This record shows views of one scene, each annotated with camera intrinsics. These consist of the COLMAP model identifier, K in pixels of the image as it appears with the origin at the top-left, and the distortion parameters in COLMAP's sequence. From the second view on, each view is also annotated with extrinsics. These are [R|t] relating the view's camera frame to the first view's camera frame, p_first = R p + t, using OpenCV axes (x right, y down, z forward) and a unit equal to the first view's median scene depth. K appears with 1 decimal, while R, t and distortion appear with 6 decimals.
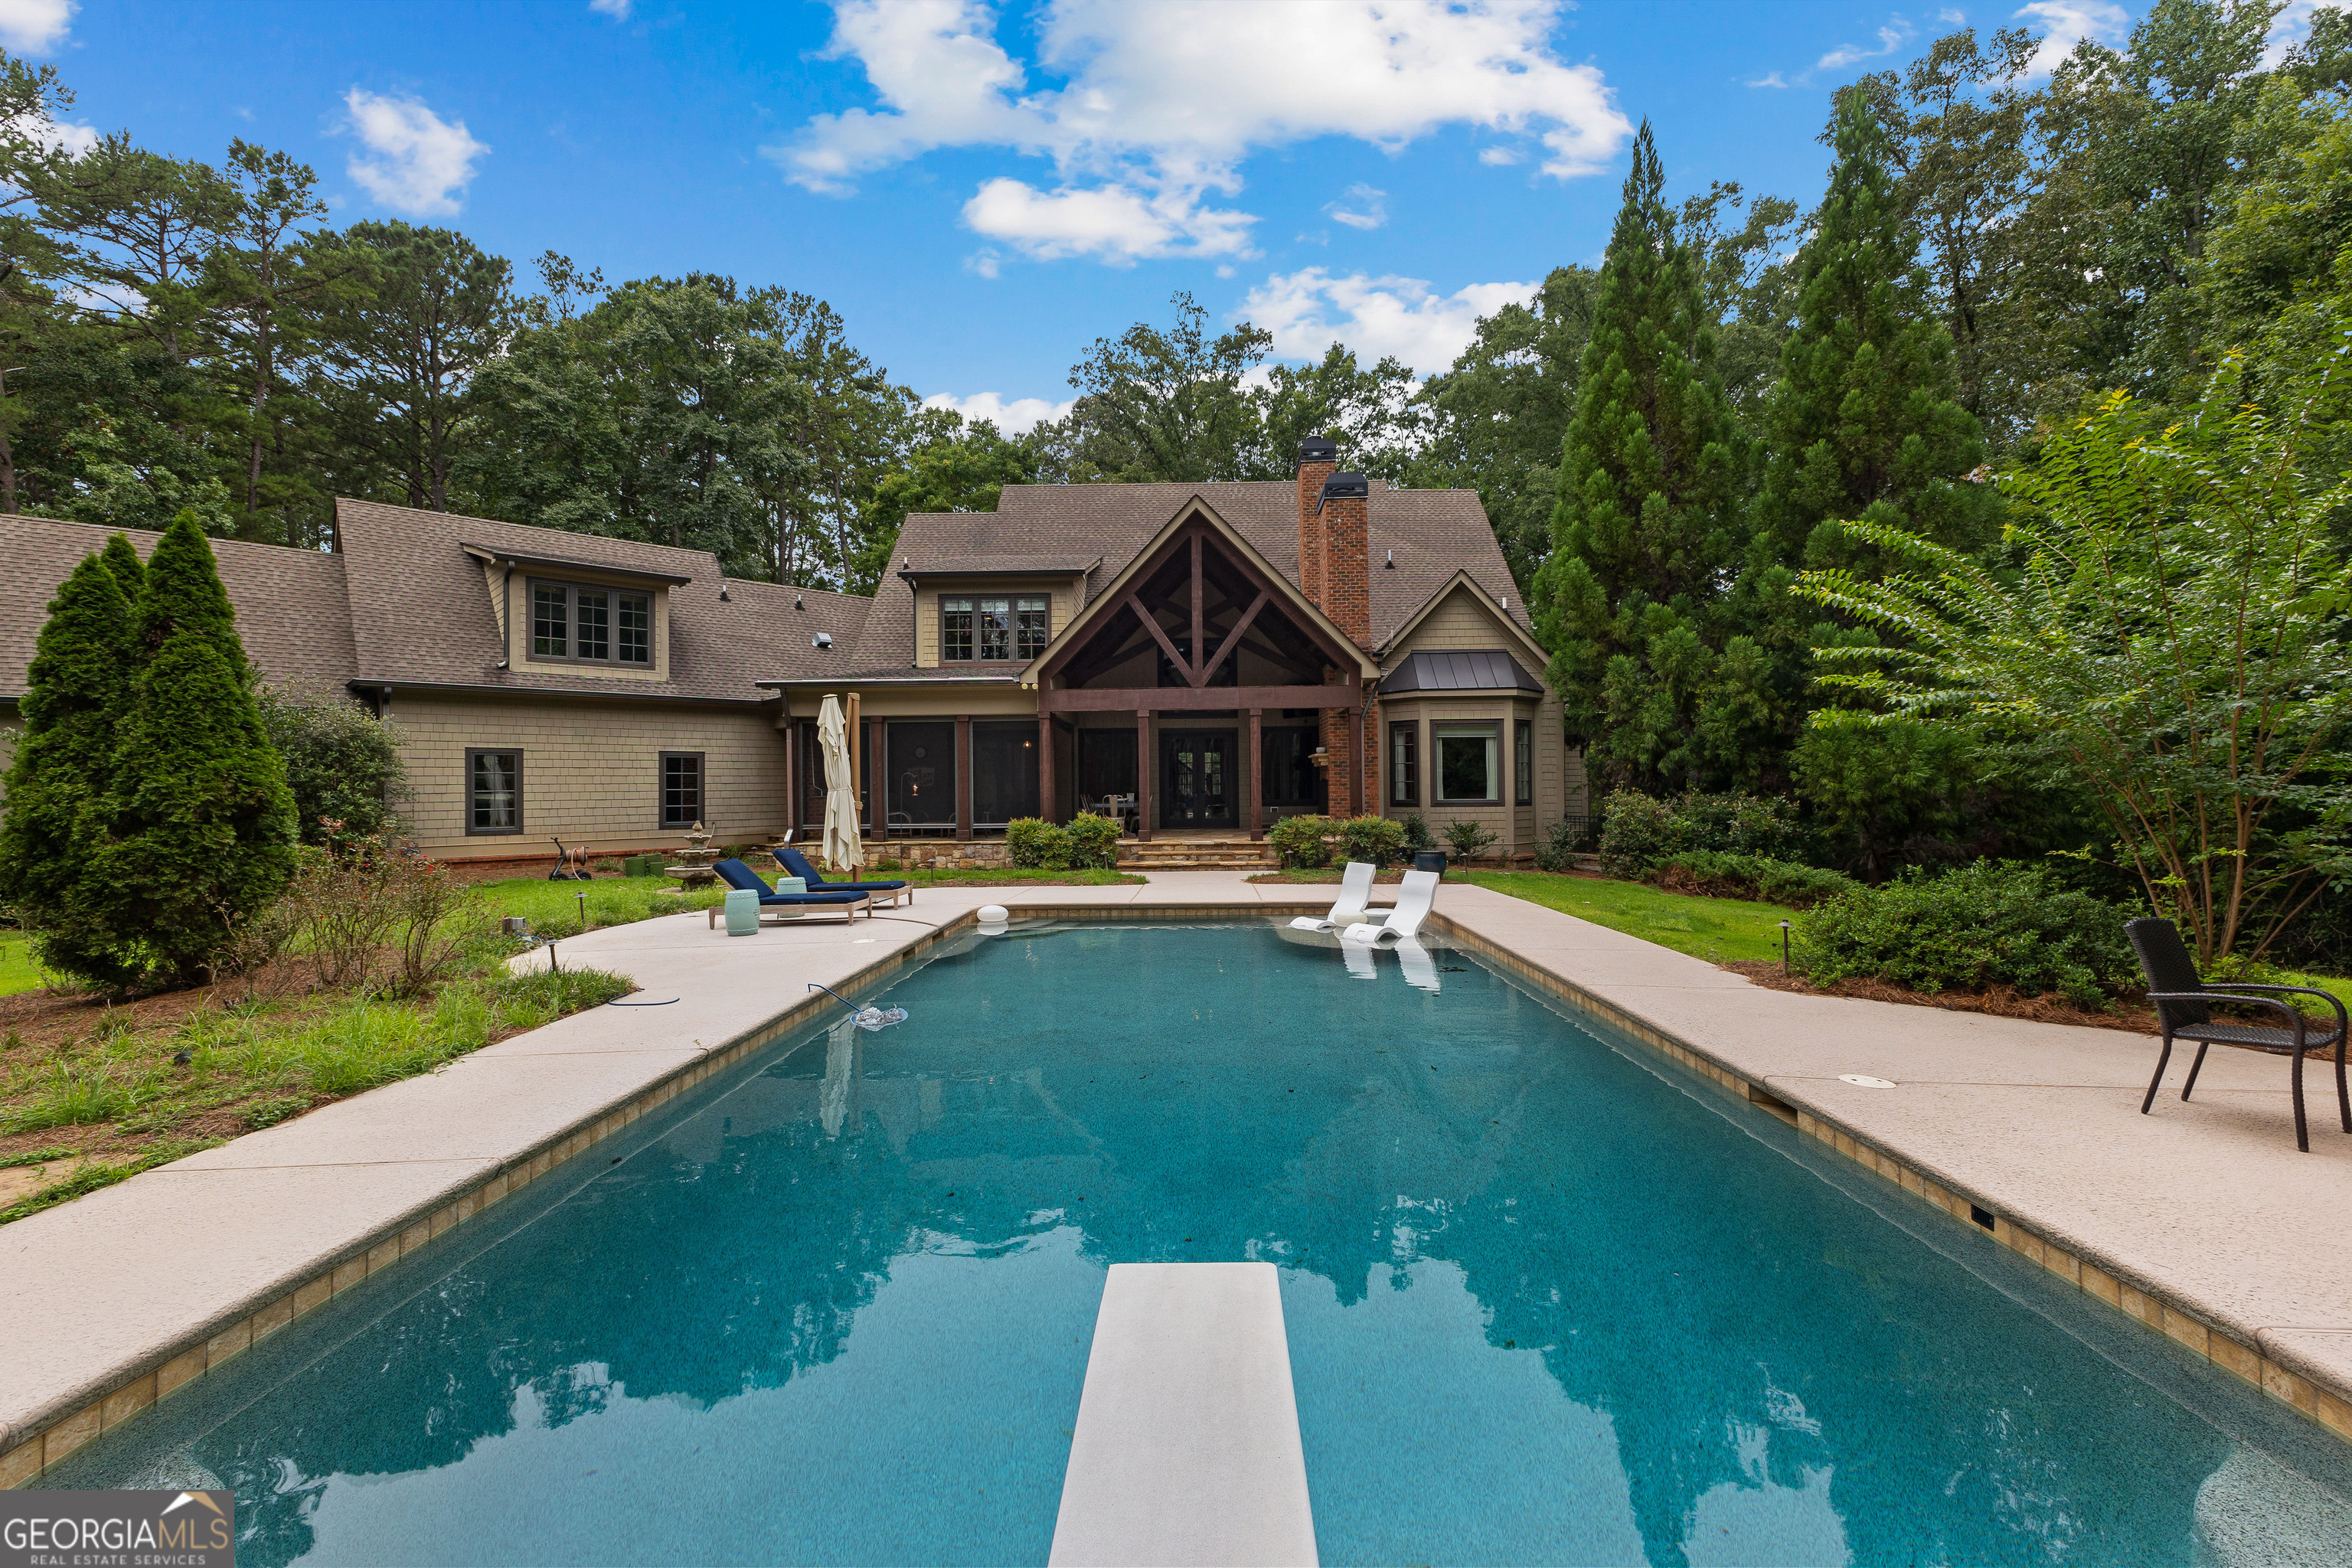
lens RADIAL K [[1008.2, 0, 1179.1], [0, 1008.2, 780.0], [0, 0, 1]] dist [0.007072, -0.000674]
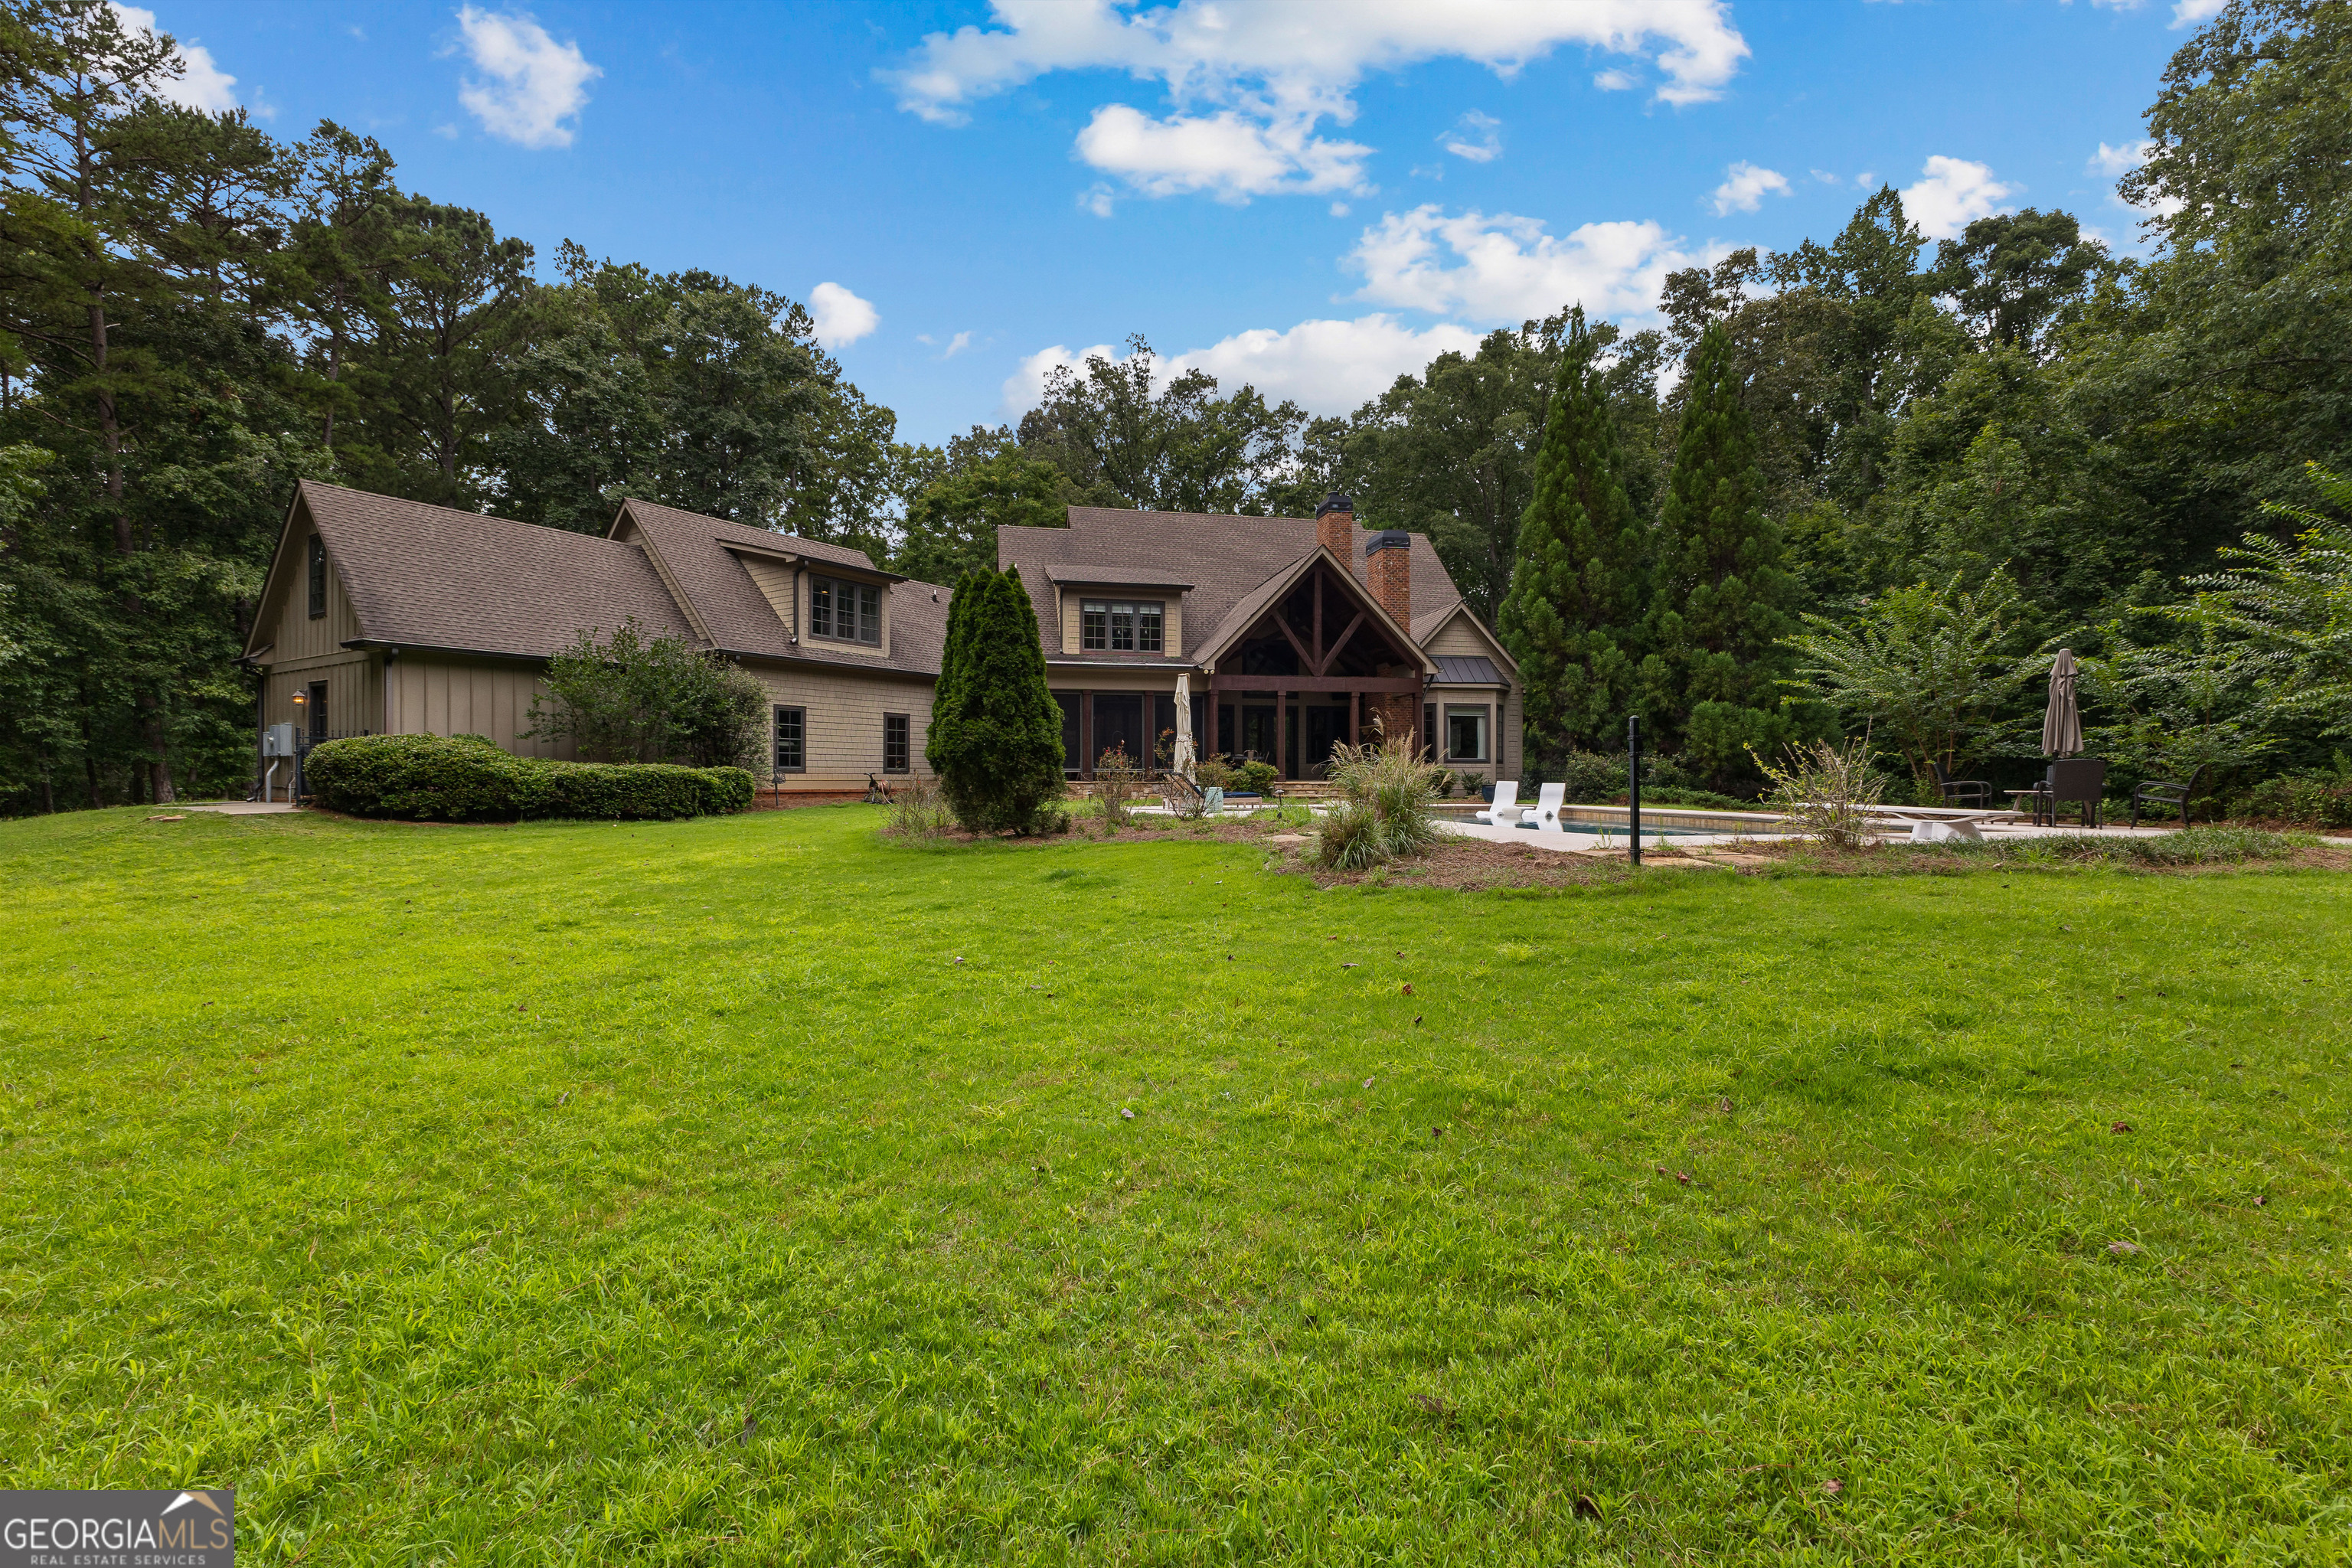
lens RADIAL K [[1031.8, 0, 1167.7], [0, 1031.8, 781.3], [0, 0, 1]] dist [0.011310, -0.000172]
pose [[0.974765, 0.009515, 0.223031, -0.457723], [-0.011300, 0.999914, 0.006730, 0.045848], [-0.222948, -0.009080, 0.974788, -0.352182]]
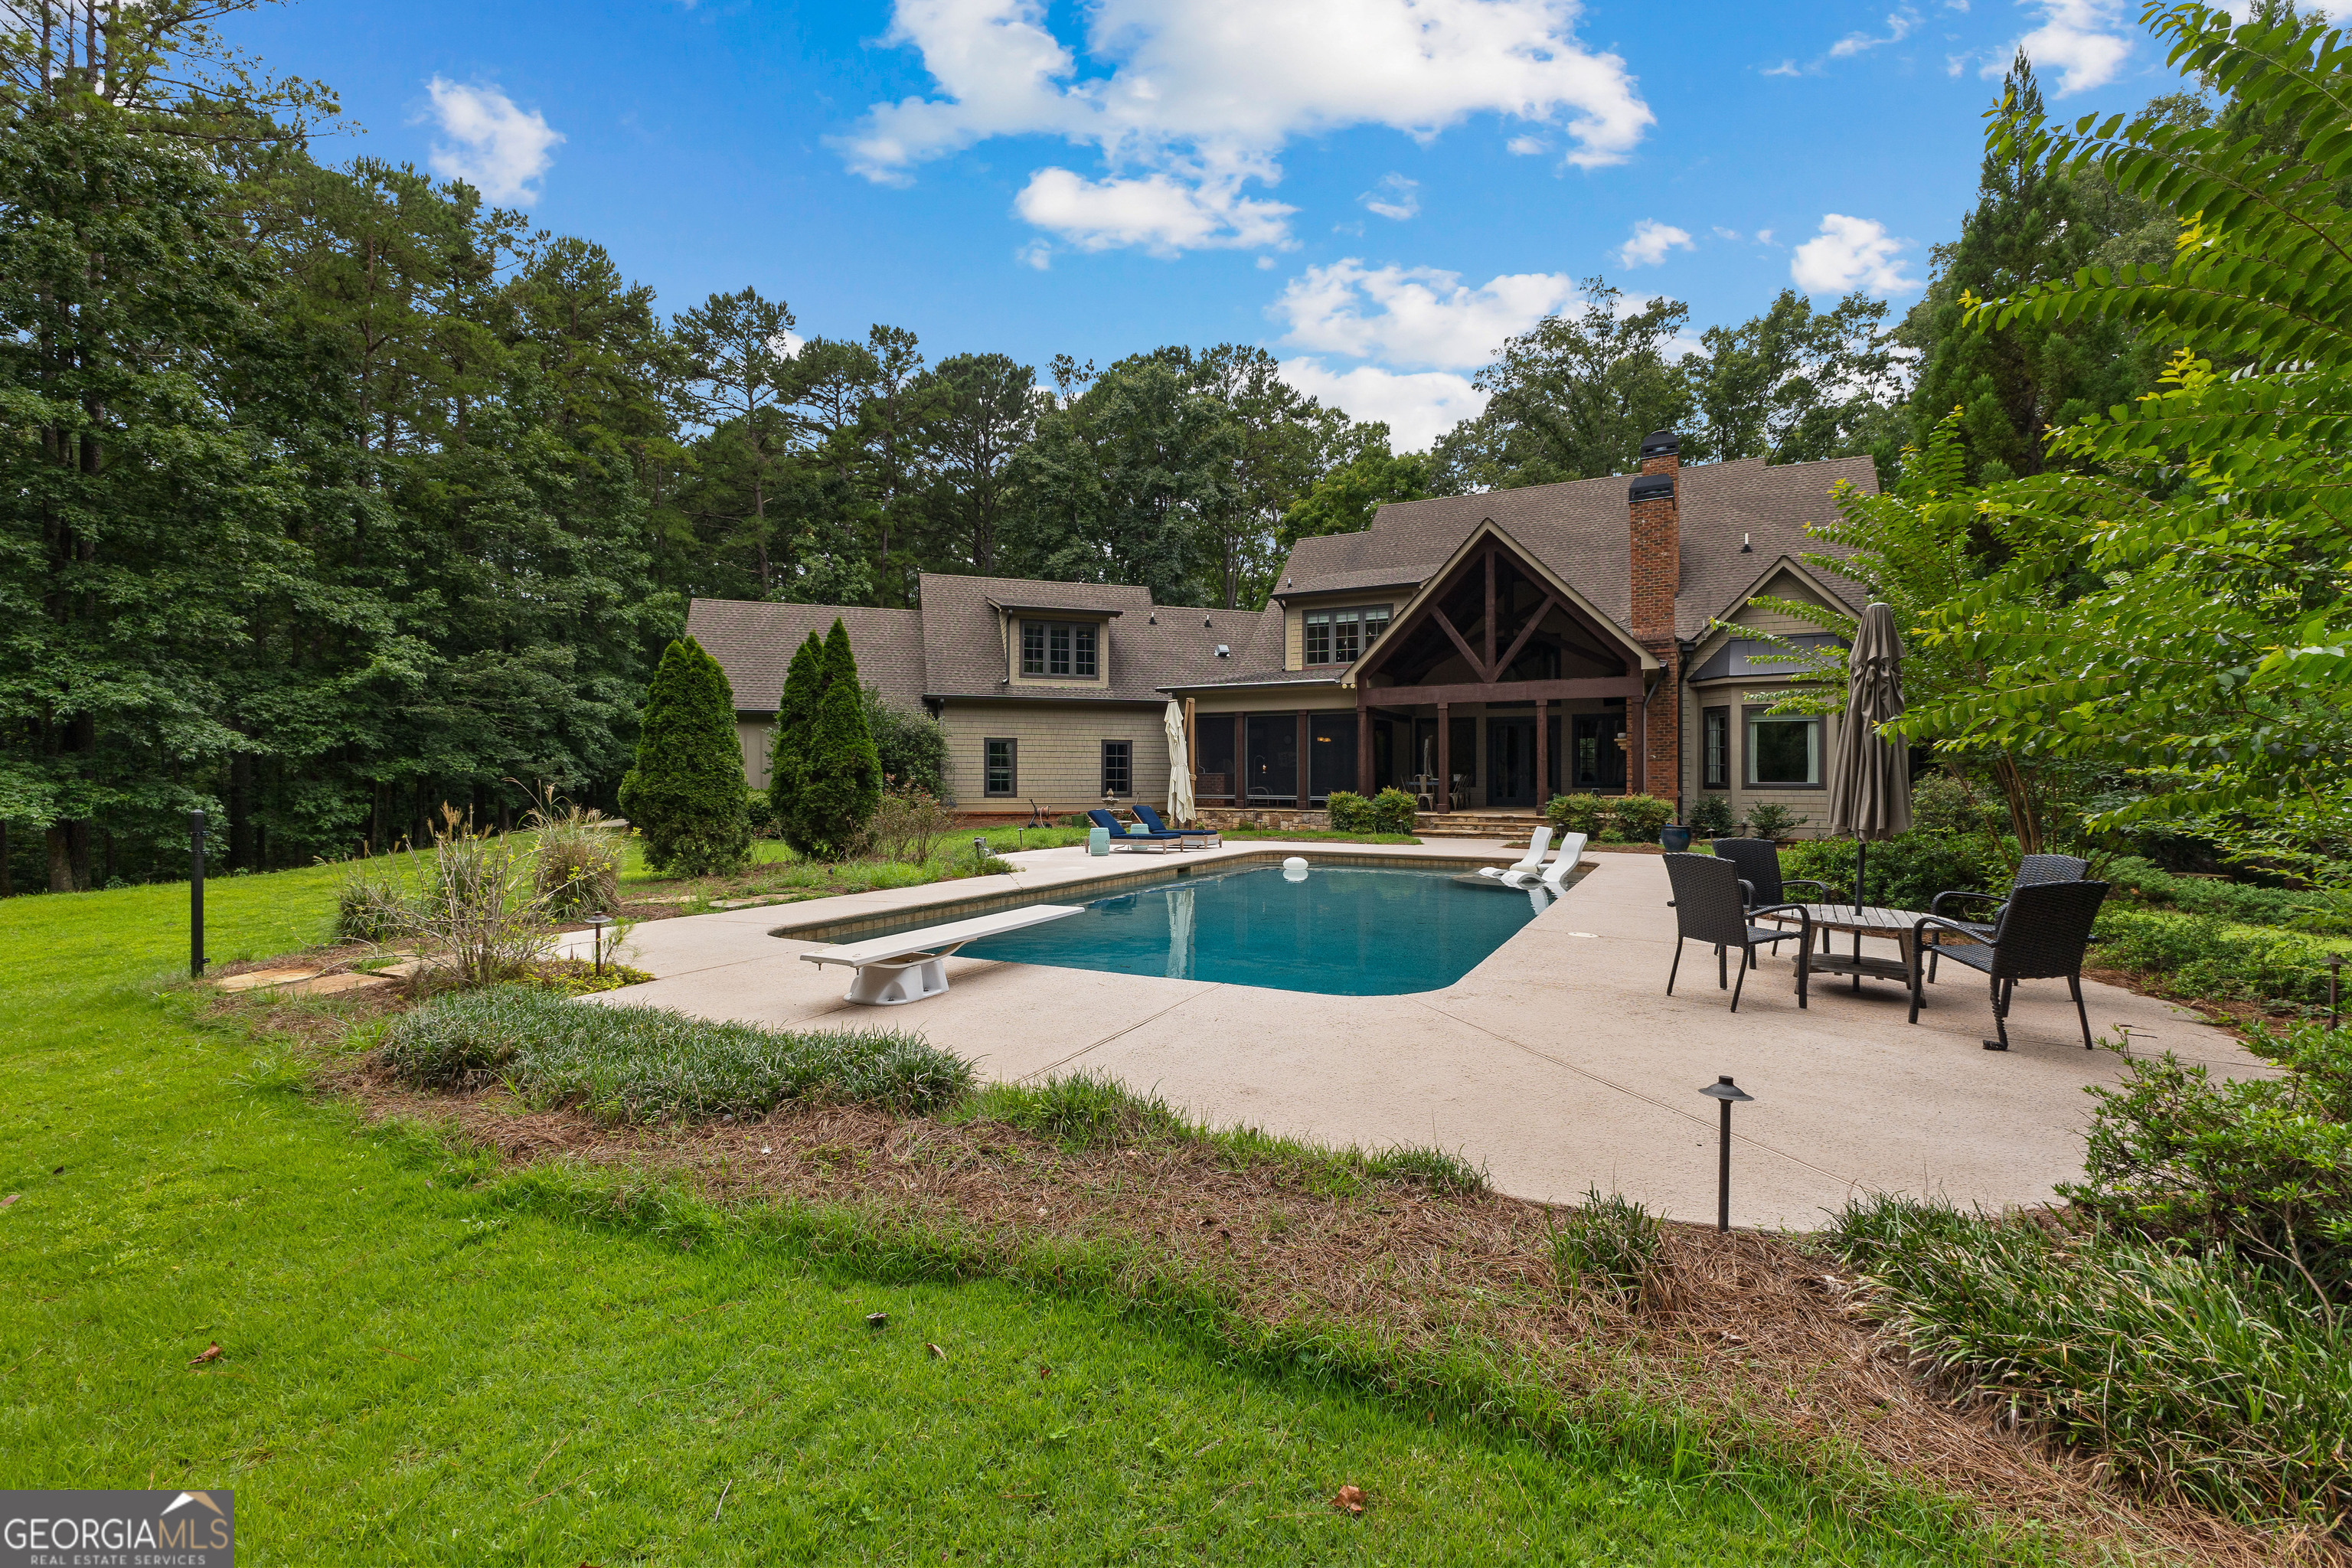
lens RADIAL K [[1014.8, 0, 1176.0], [0, 1014.8, 784.0], [0, 0, 1]] dist [0.004272, -0.000440]
pose [[0.892540, 0.014411, -0.450739, 0.196706], [-0.007202, 0.999817, 0.017705, 0.006429], [0.450911, -0.012557, 0.892480, -0.183456]]
